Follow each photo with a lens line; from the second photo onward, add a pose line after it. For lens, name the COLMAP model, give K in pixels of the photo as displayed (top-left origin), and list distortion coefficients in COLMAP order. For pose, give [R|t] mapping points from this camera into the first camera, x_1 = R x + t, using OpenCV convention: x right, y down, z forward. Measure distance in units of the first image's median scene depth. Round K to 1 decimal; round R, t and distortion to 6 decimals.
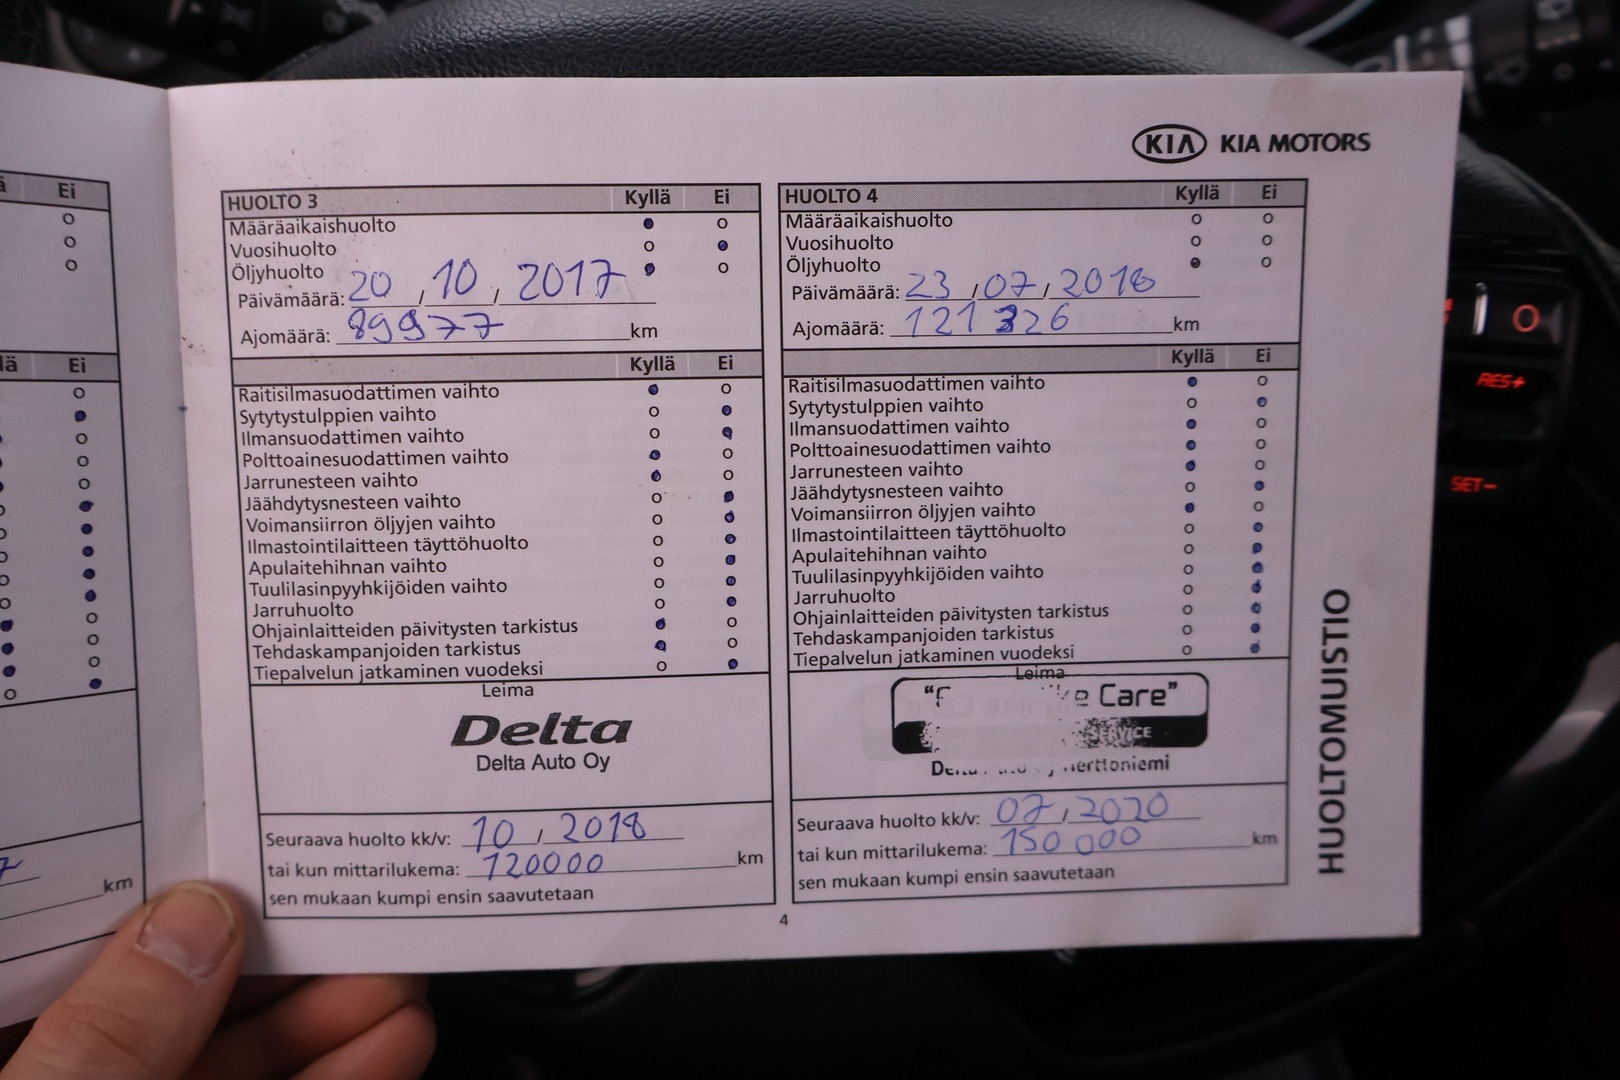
lens RADIAL K [[1375.6, 0, 805.2], [0, 1375.6, 525.6], [0, 0, 1]] dist [-0.014225, 0.015231]
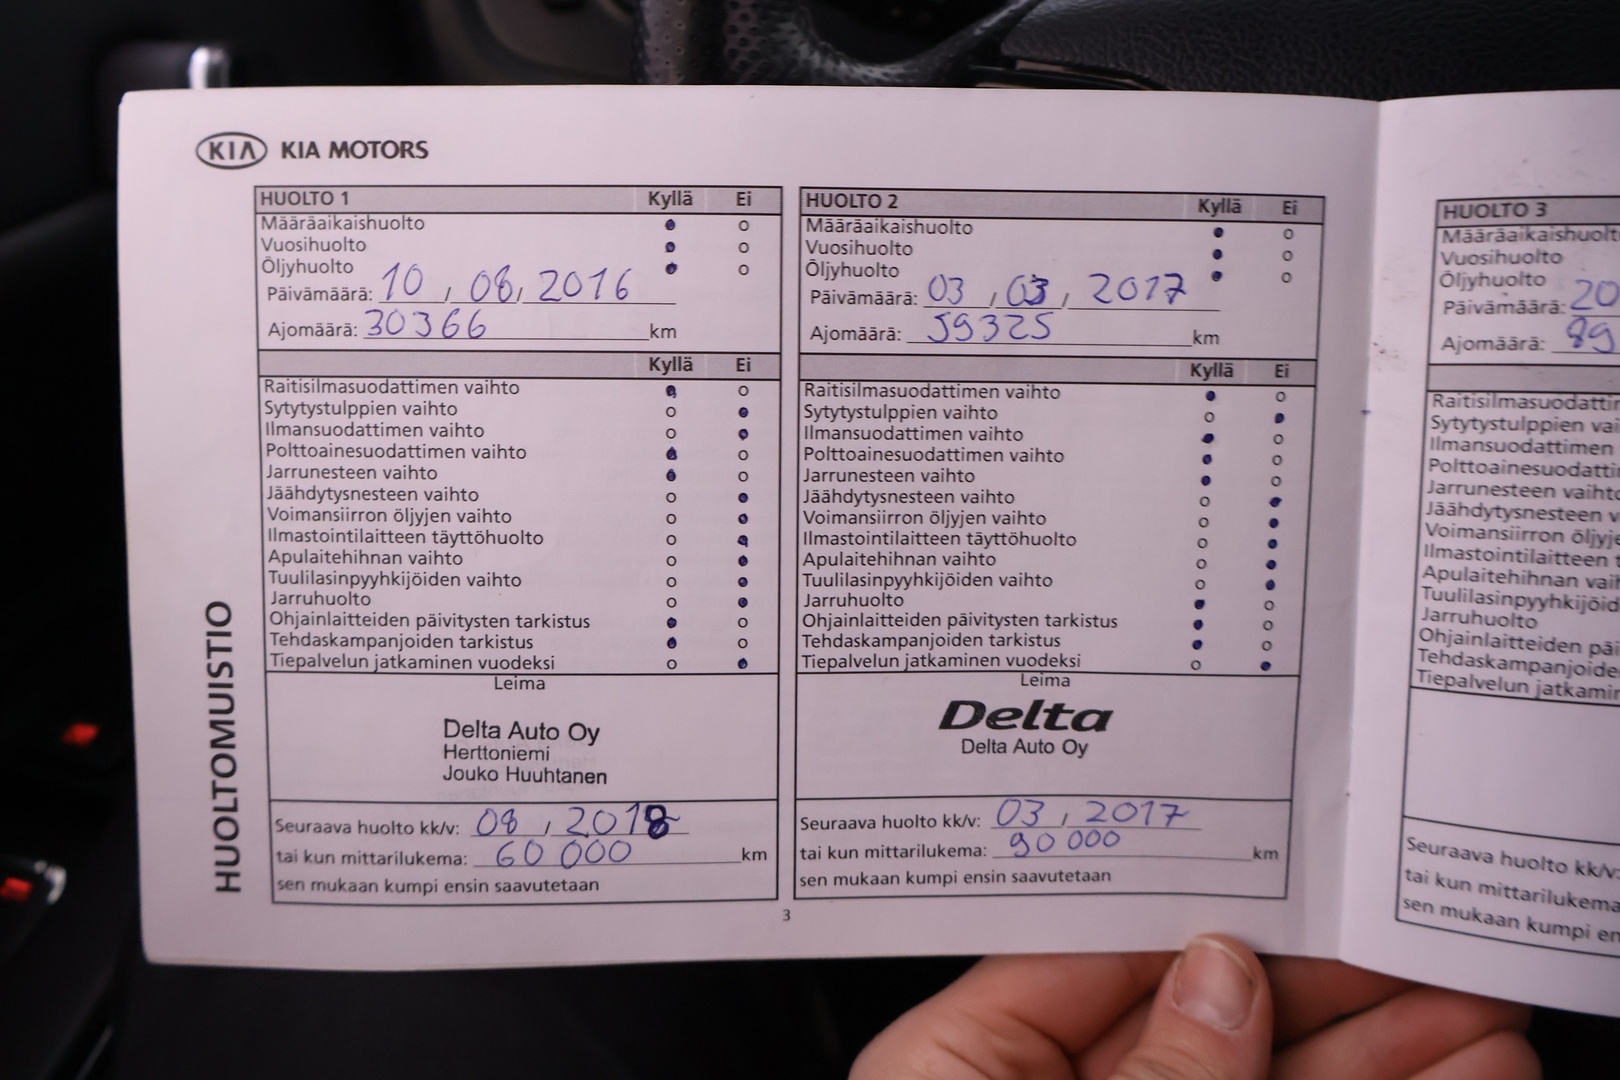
lens RADIAL K [[1366.0, 0, 810.0], [0, 1366.0, 540.0], [0, 0, 1]] dist [-0.002973, 0.005595]
pose [[0.999592, 0.025665, -0.012569, 0.396844], [-0.025558, 0.999636, 0.008585, -0.008218], [0.012785, -0.008260, 0.999884, 0.016401]]
